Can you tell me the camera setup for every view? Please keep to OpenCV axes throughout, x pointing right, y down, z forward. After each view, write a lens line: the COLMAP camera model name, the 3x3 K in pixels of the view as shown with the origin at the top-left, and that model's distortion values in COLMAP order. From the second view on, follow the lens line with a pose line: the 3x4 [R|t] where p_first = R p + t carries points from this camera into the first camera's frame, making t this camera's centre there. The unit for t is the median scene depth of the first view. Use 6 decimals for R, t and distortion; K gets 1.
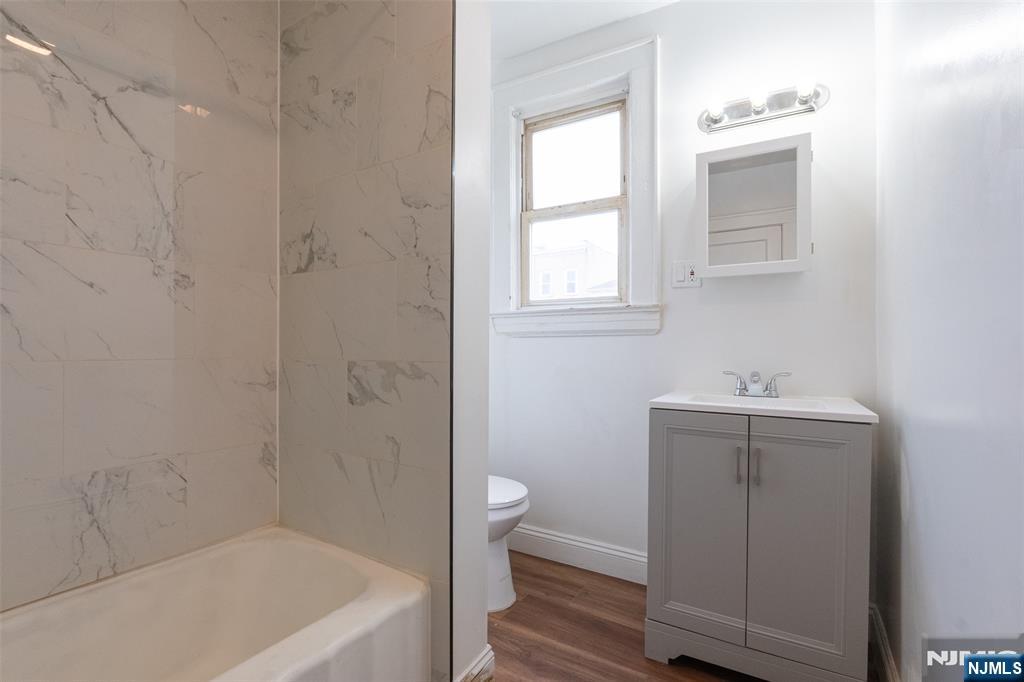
lens RADIAL K [[471.7, 0, 512.0], [0, 471.7, 341.0], [0, 0, 1]] dist [-0.003066, 0.000328]
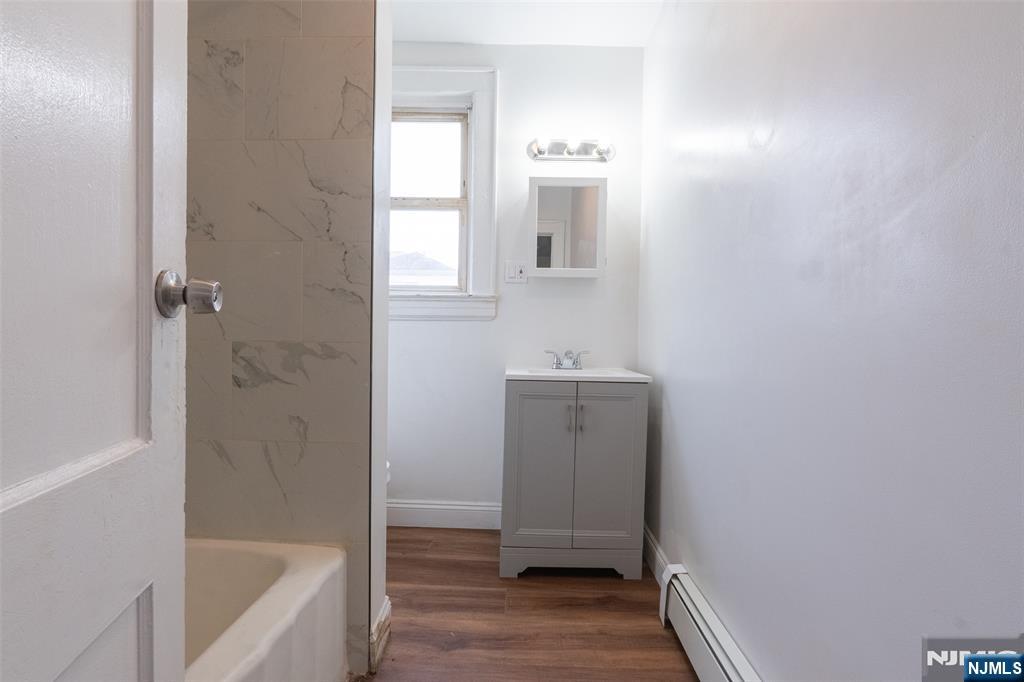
lens RADIAL K [[473.1, 0, 509.3], [0, 473.1, 338.5], [0, 0, 1]] dist [0.000844, 0.000053]
pose [[0.868667, 0.005347, 0.495367, -0.323597], [-0.020184, 0.999493, 0.024605, 0.001793], [-0.494985, -0.031372, 0.868335, -0.089325]]
